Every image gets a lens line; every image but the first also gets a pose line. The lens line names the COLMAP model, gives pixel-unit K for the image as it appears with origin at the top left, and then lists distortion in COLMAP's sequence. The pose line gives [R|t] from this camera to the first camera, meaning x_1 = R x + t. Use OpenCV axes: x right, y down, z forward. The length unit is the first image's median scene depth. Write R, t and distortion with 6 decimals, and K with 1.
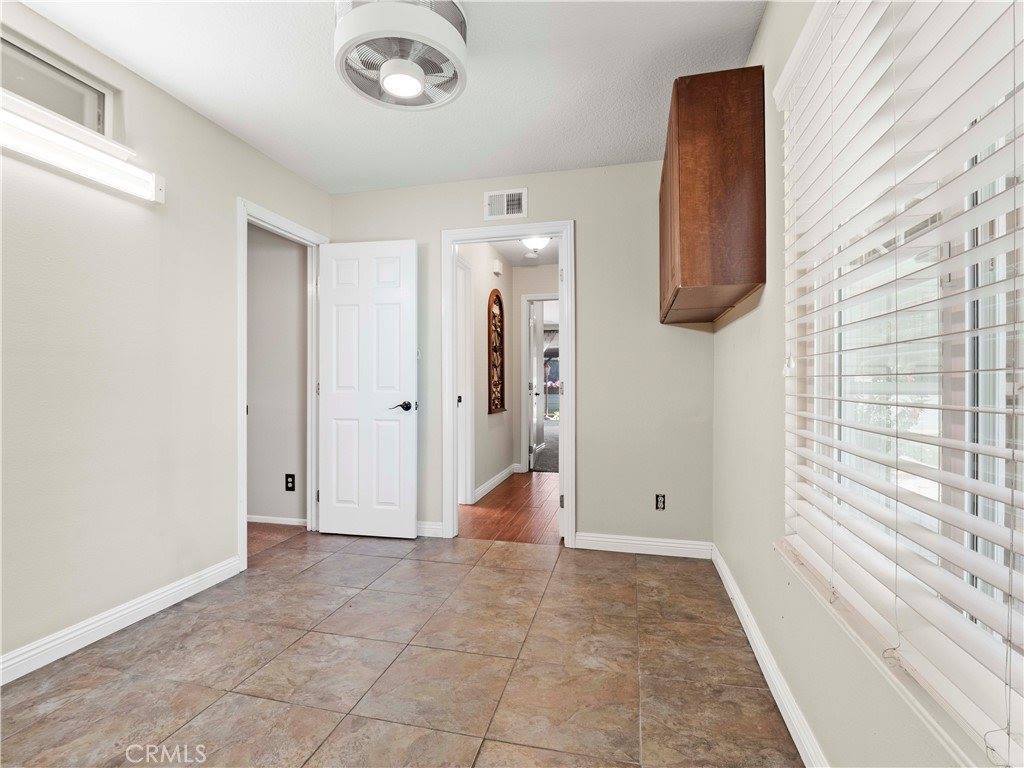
lens RADIAL K [[505.5, 0, 502.5], [0, 505.5, 382.9], [0, 0, 1]] dist [-0.003136, -0.000729]
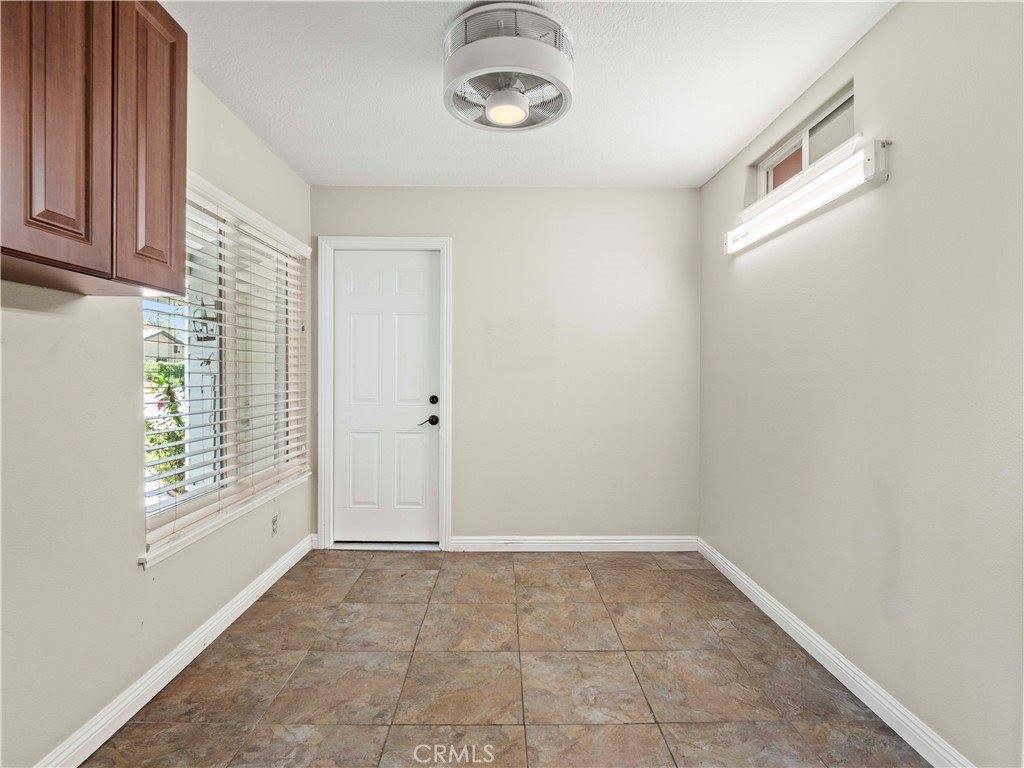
lens RADIAL K [[505.5, 0, 502.5], [0, 505.5, 382.9], [0, 0, 1]] dist [-0.003136, -0.000729]
pose [[-0.968245, -0.000455, -0.250003, 0.067993], [-0.003938, 0.999902, 0.013434, -0.070745], [0.249972, 0.013992, -0.968152, 2.123308]]
